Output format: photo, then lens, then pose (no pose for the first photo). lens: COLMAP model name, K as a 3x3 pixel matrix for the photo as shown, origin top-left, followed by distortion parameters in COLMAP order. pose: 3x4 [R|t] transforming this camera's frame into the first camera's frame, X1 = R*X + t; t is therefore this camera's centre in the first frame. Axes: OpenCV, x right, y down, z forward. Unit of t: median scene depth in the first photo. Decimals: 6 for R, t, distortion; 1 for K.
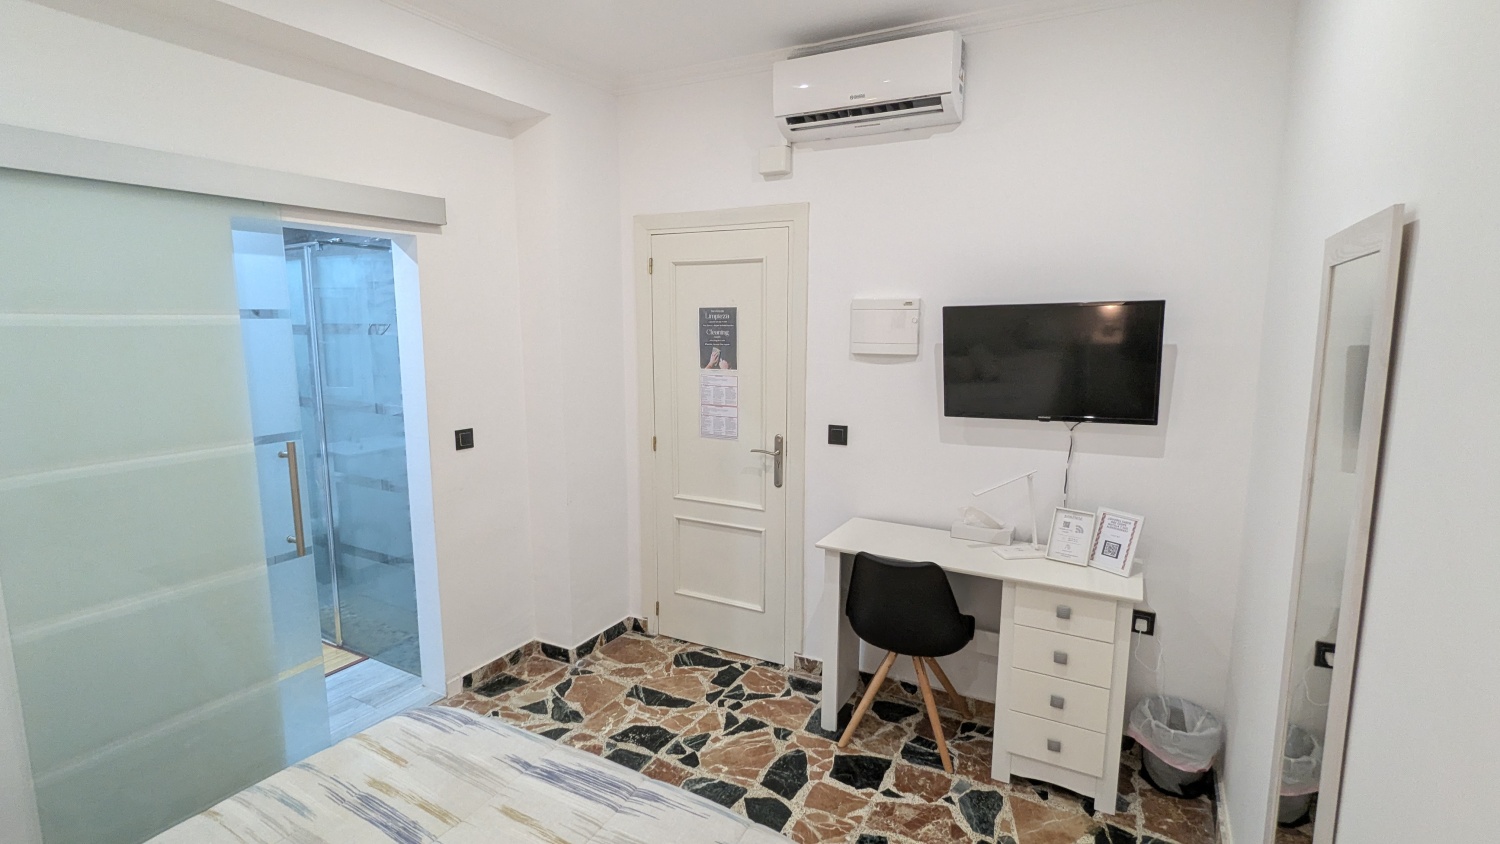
lens RADIAL K [[703.7, 0, 748.6], [0, 703.7, 426.5], [0, 0, 1]] dist [-0.008158, 0.006403]
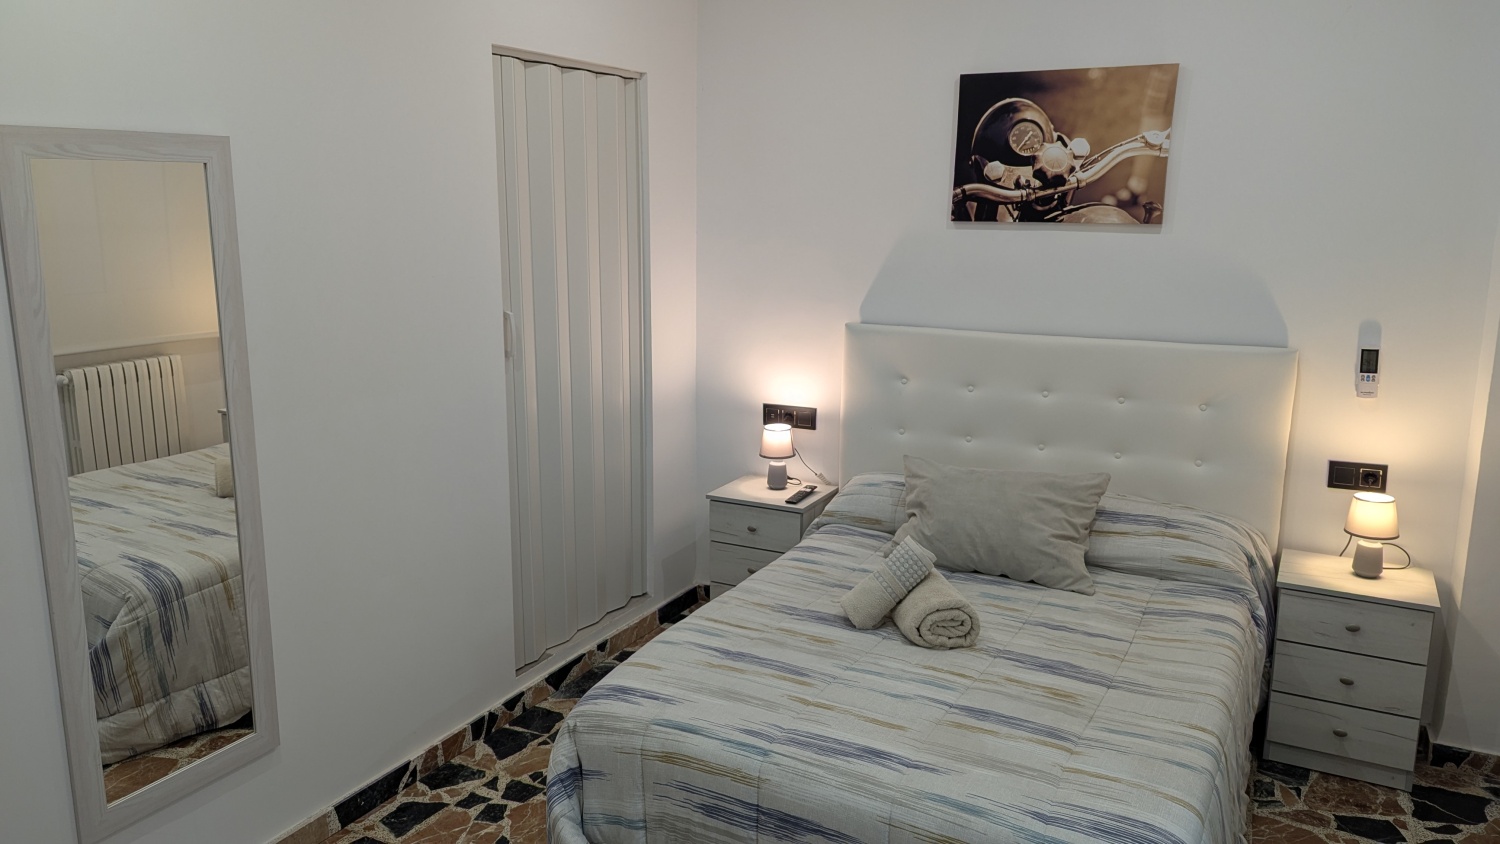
lens RADIAL K [[1054.9, 0, 745.5], [0, 1054.9, 418.6], [0, 0, 1]] dist [0.007032, -0.000685]
pose [[-0.999654, -0.005254, -0.025762, -0.087385], [-0.013644, 0.941222, 0.337513, -0.321711], [0.022475, 0.337748, -0.940968, 2.080114]]
